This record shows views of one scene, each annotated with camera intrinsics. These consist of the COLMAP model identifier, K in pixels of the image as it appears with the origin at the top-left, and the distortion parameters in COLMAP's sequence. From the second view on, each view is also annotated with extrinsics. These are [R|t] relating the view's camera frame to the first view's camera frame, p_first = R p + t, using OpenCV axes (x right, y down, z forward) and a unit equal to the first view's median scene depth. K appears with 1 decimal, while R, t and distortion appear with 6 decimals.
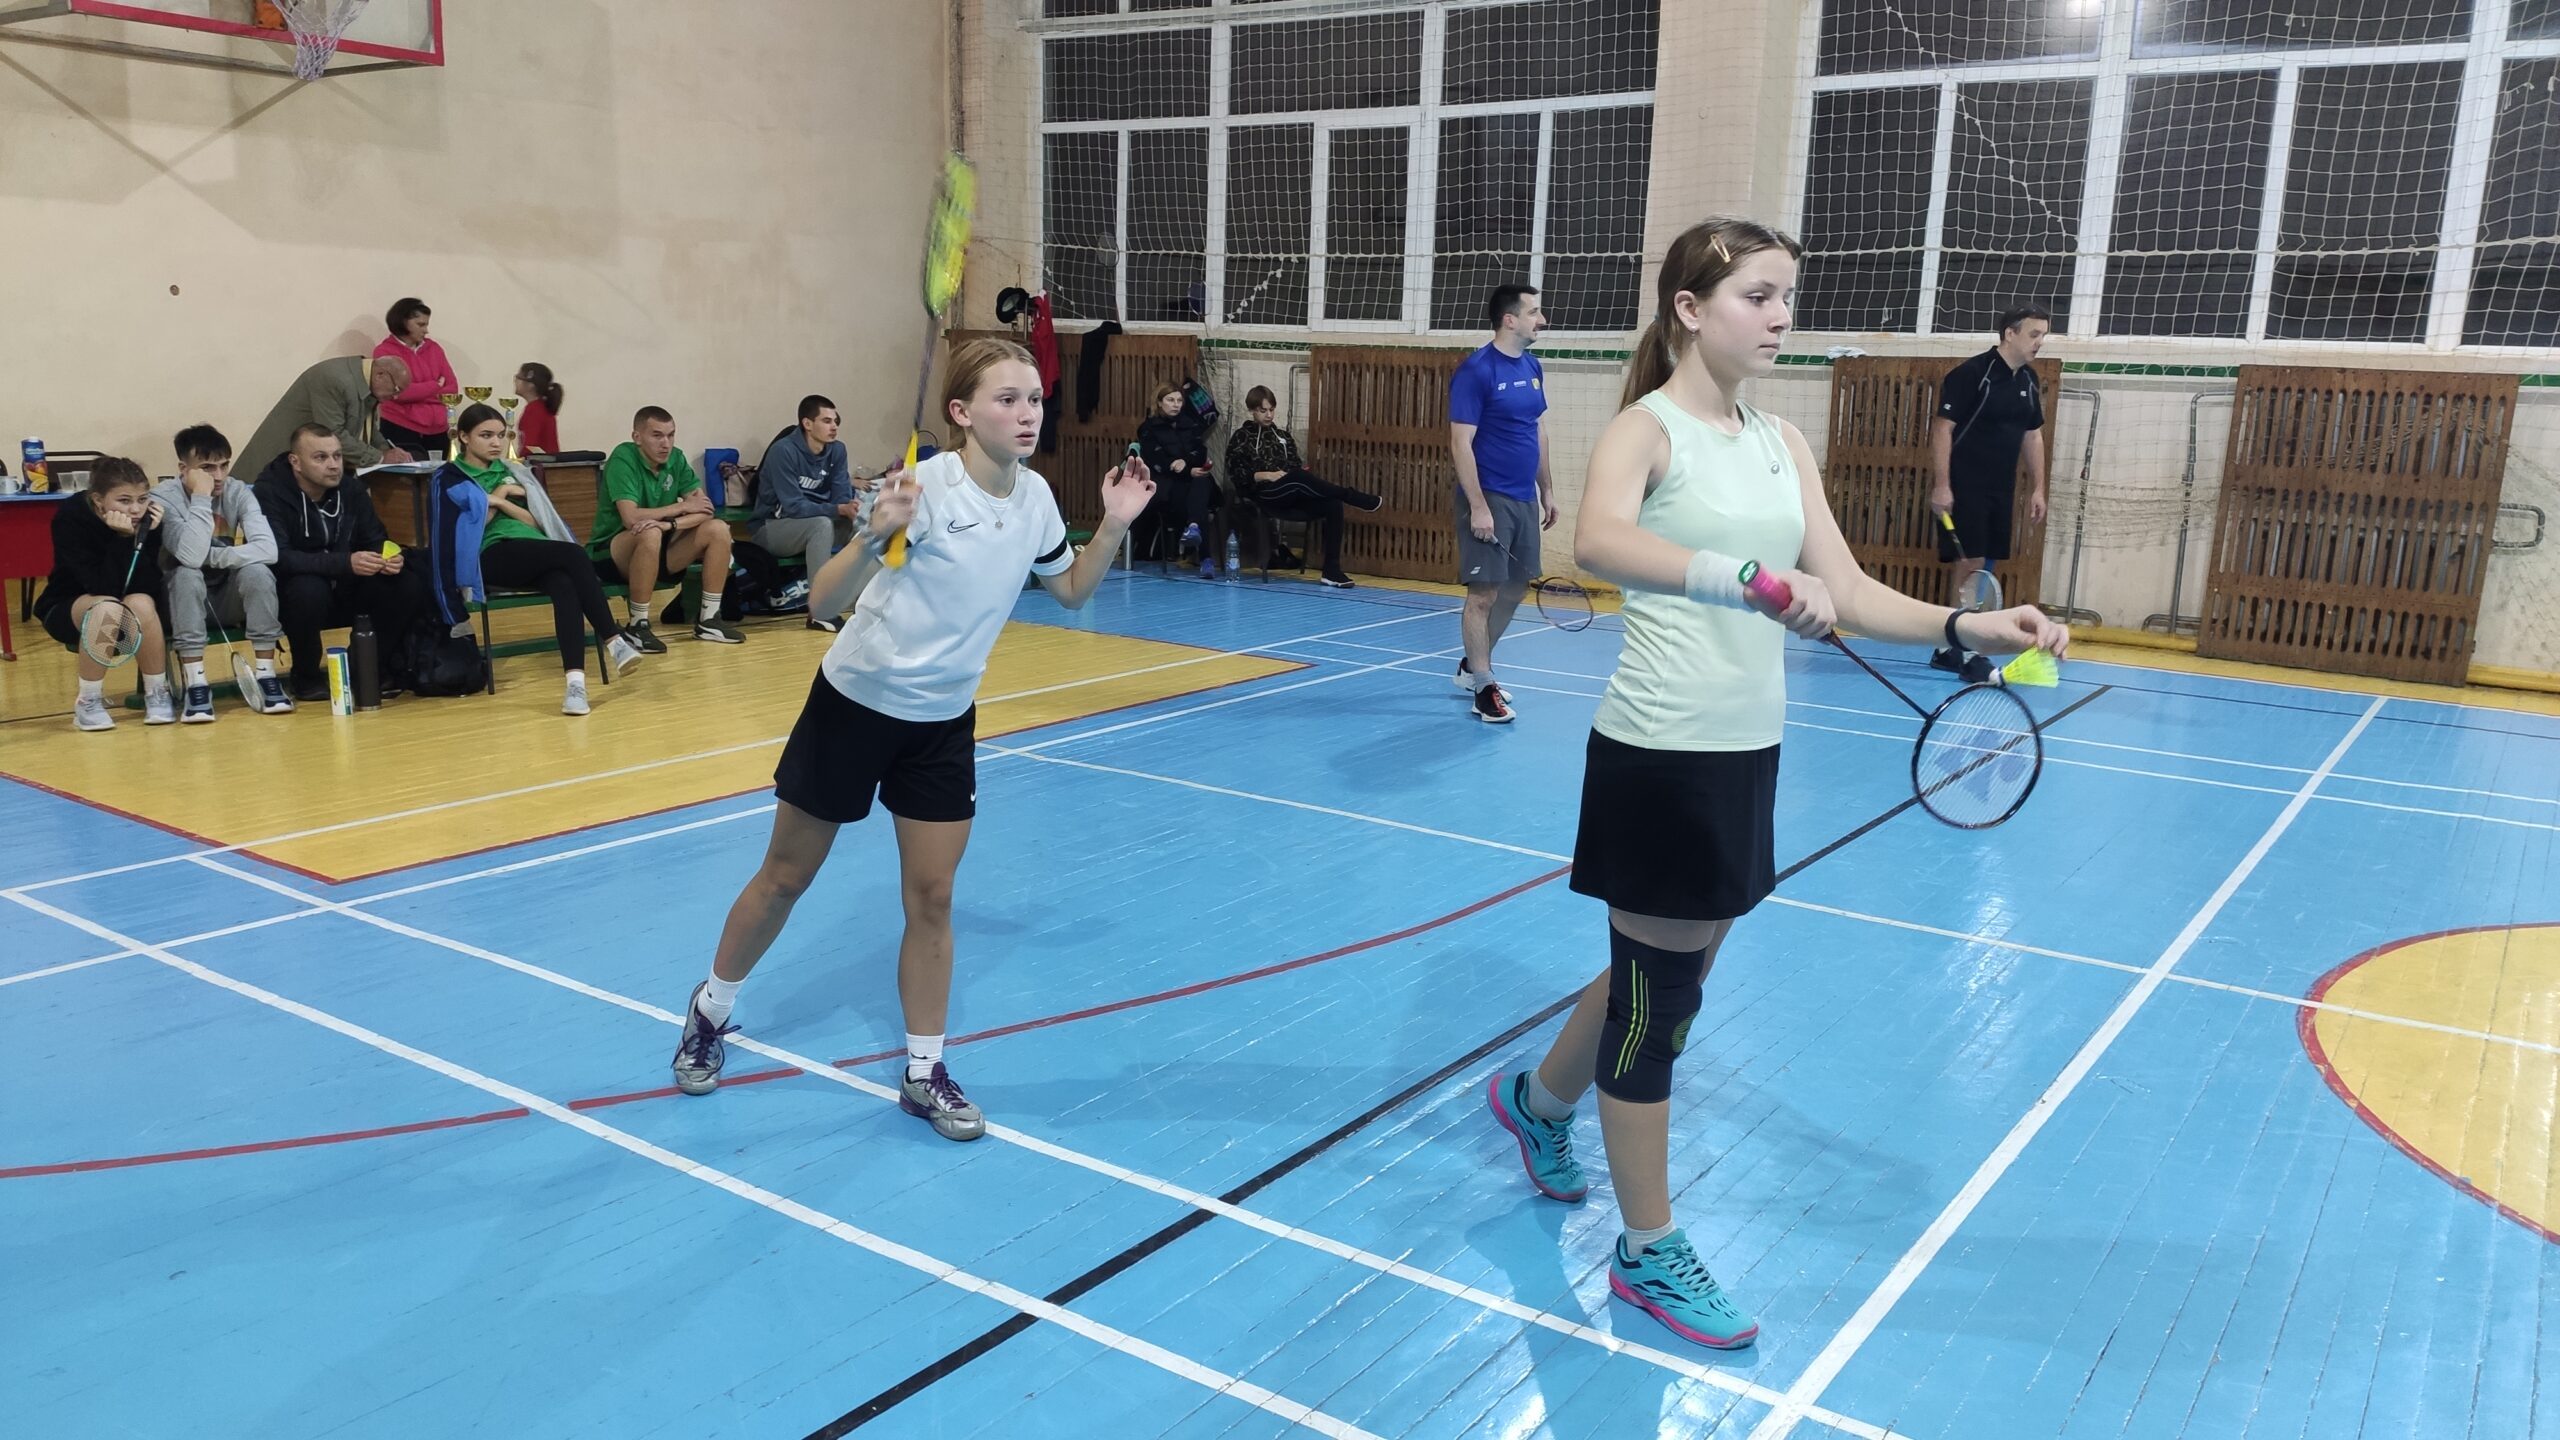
lens RADIAL K [[1907.2, 0, 1279.2], [0, 1907.2, 747.1], [0, 0, 1]] dist [0.090925, -0.128477]
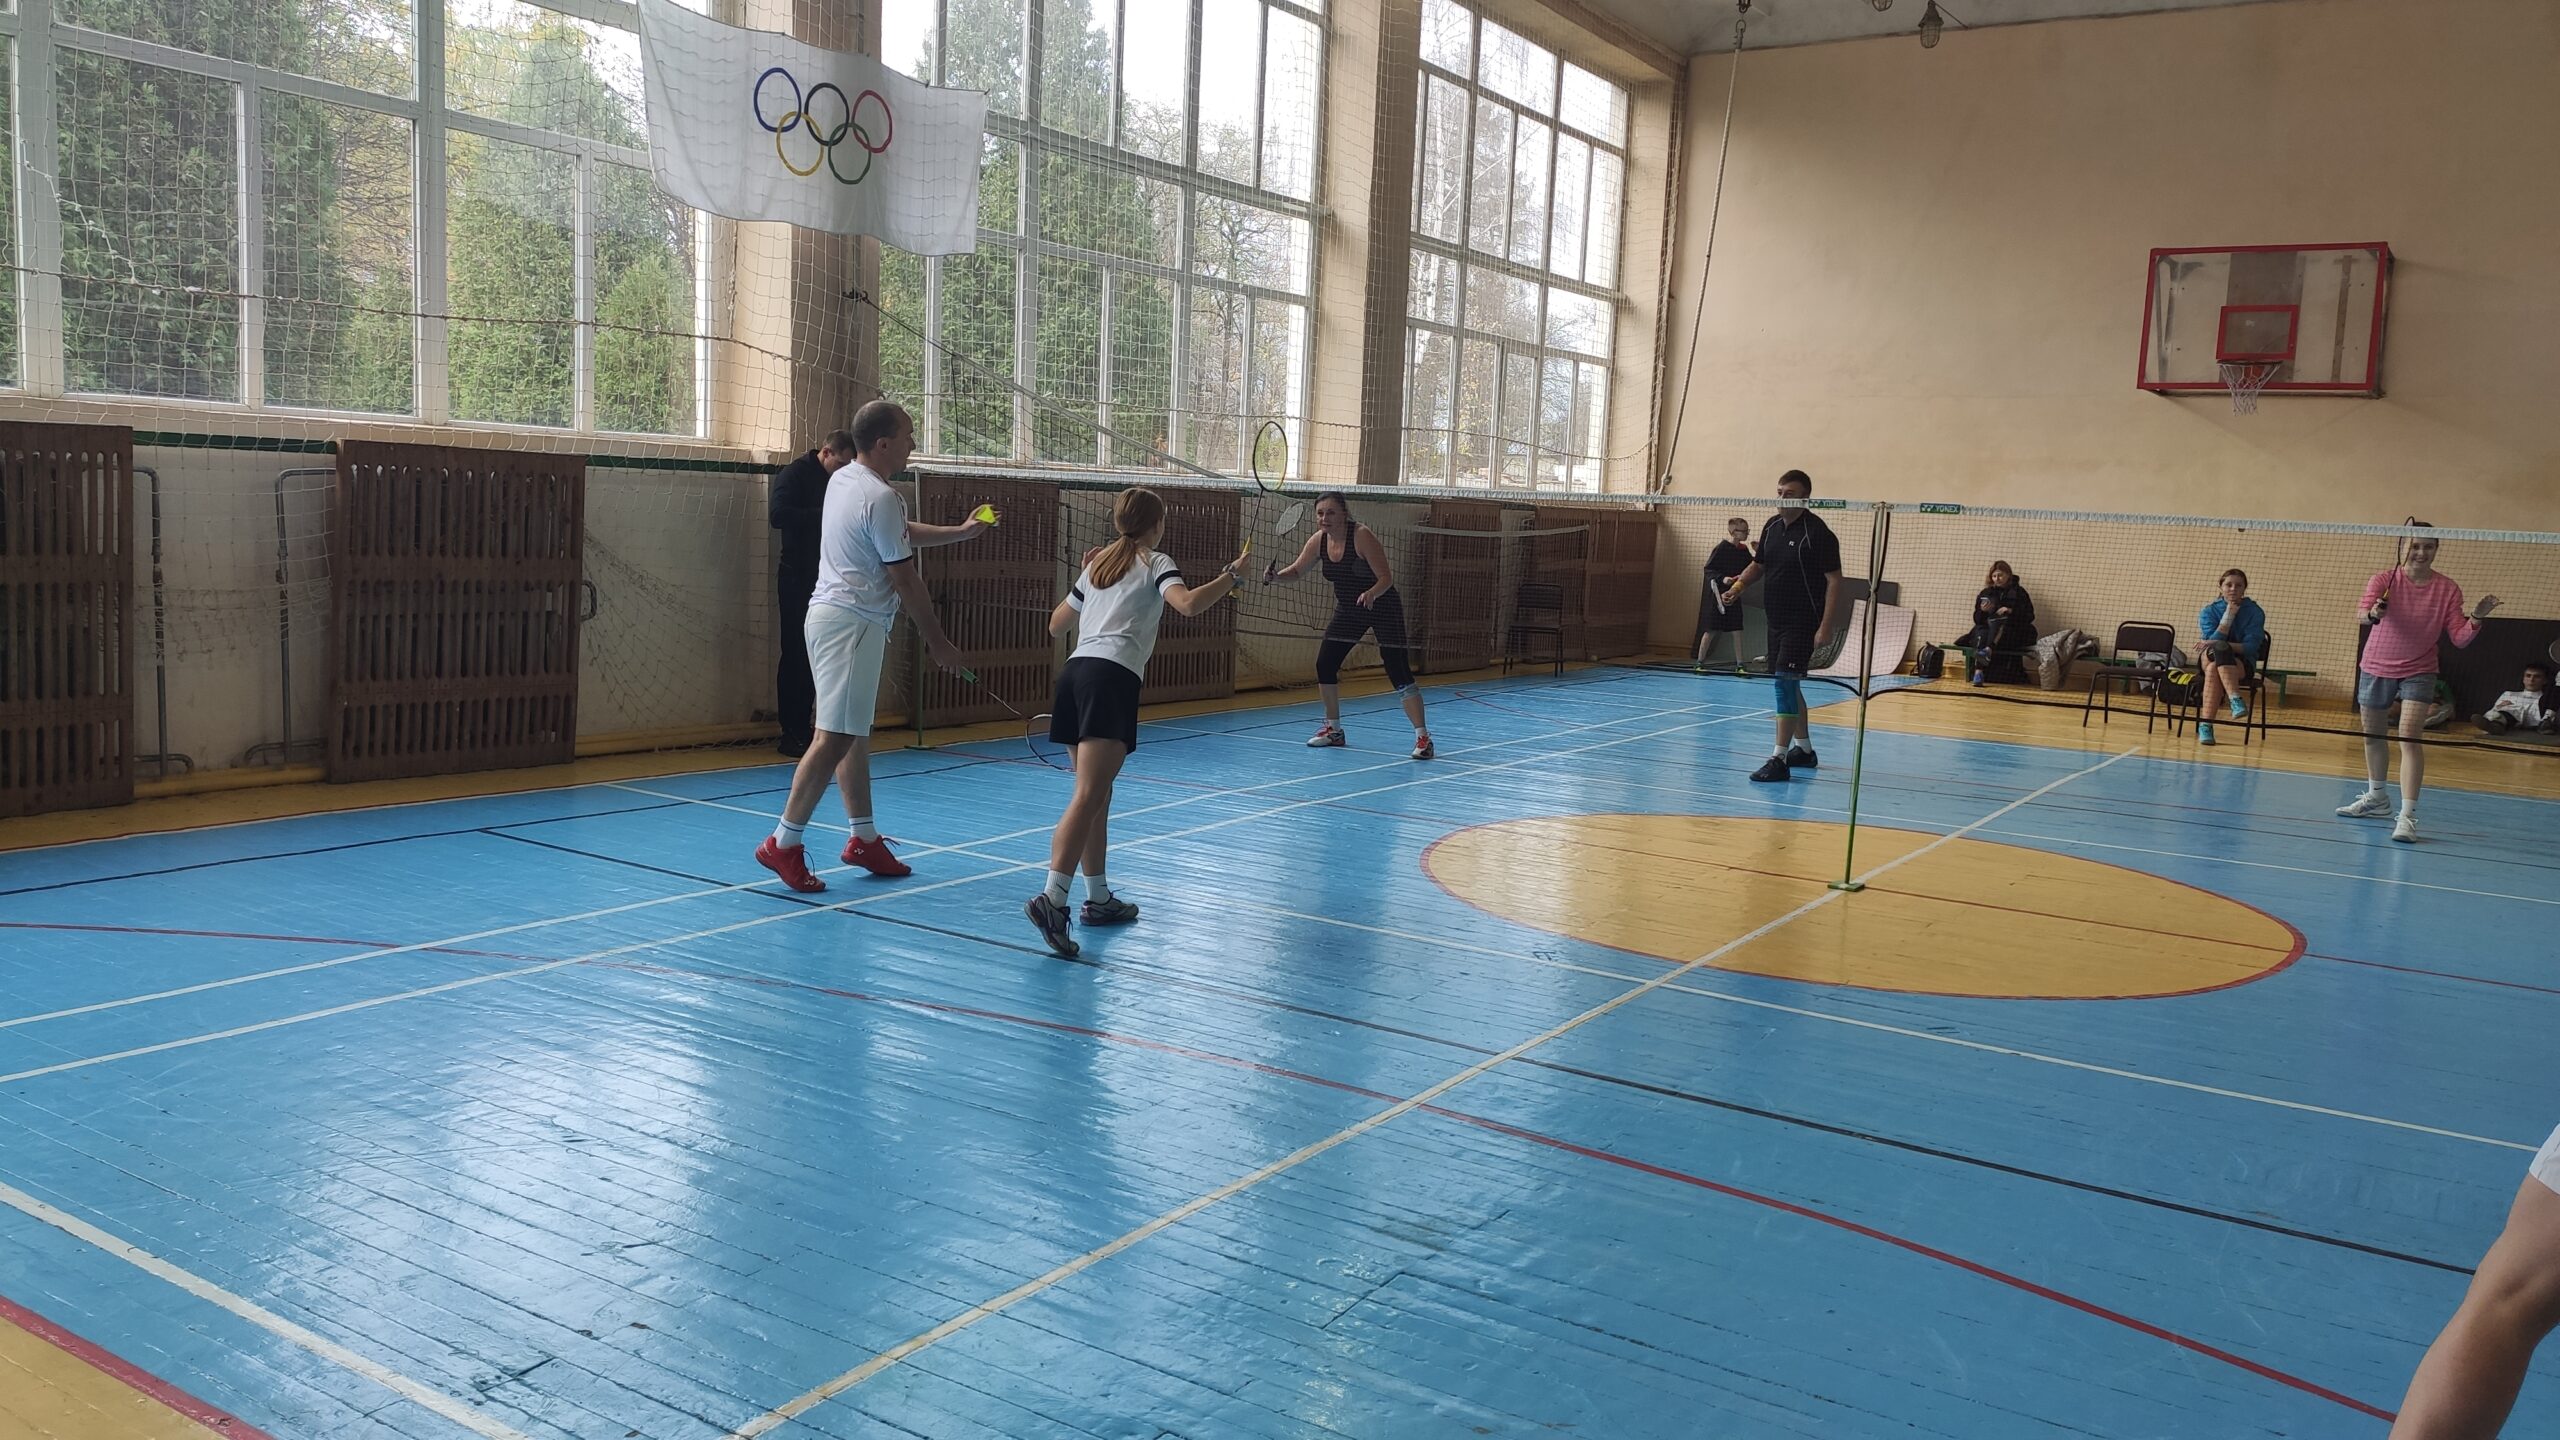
lens RADIAL K [[1907.2, 0, 1279.2], [0, 1907.2, 747.1], [0, 0, 1]] dist [0.090925, -0.128477]
pose [[-0.033828, -0.159441, 0.986628, -0.374732], [0.155993, 0.974251, 0.162790, -0.140119], [-0.987179, 0.159414, -0.008085, 0.622417]]
